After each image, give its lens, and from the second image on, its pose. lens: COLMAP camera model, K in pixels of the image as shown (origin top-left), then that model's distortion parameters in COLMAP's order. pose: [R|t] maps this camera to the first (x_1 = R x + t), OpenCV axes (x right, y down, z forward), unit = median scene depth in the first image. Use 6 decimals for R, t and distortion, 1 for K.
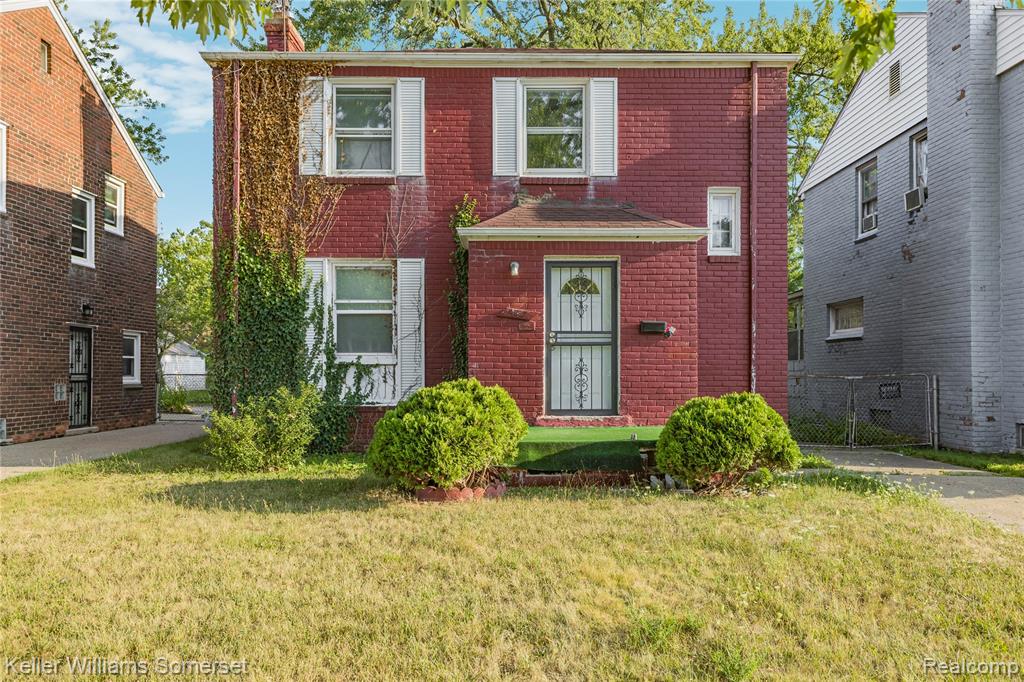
lens RADIAL K [[684.2, 0, 510.9], [0, 684.2, 362.6], [0, 0, 1]] dist [0.003844, -0.000194]
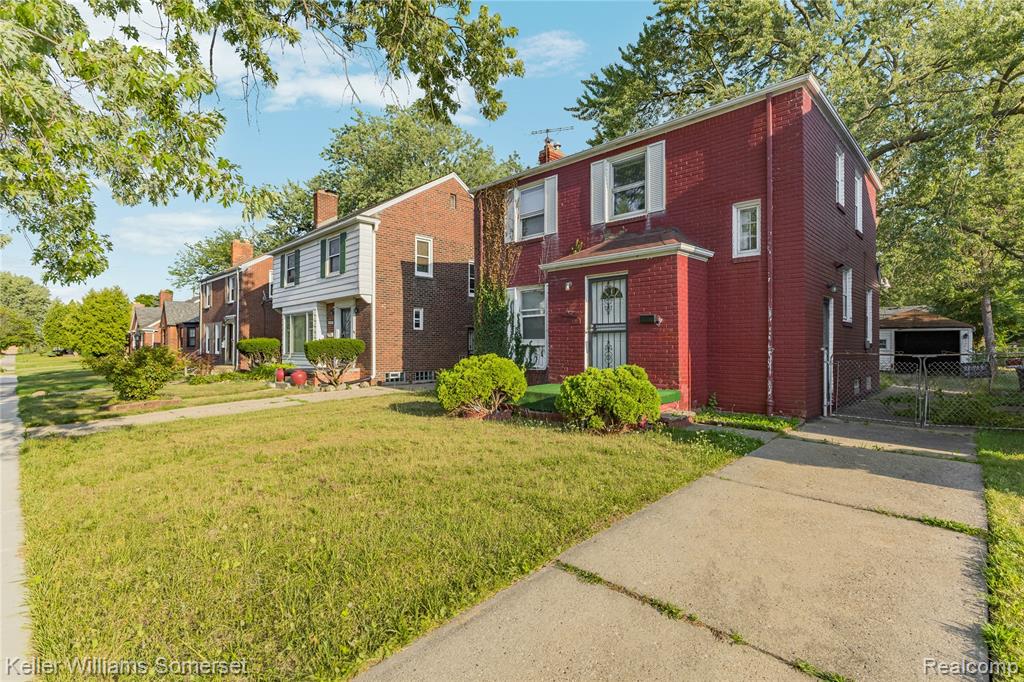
lens RADIAL K [[476.1, 0, 512.0], [0, 476.1, 341.0], [0, 0, 1]] dist [-0.014410, 0.000052]
pose [[0.720549, -0.012771, -0.693286, 0.596587], [0.010244, 0.999917, -0.007773, -0.000711], [0.693328, -0.001501, 0.720620, 0.086290]]
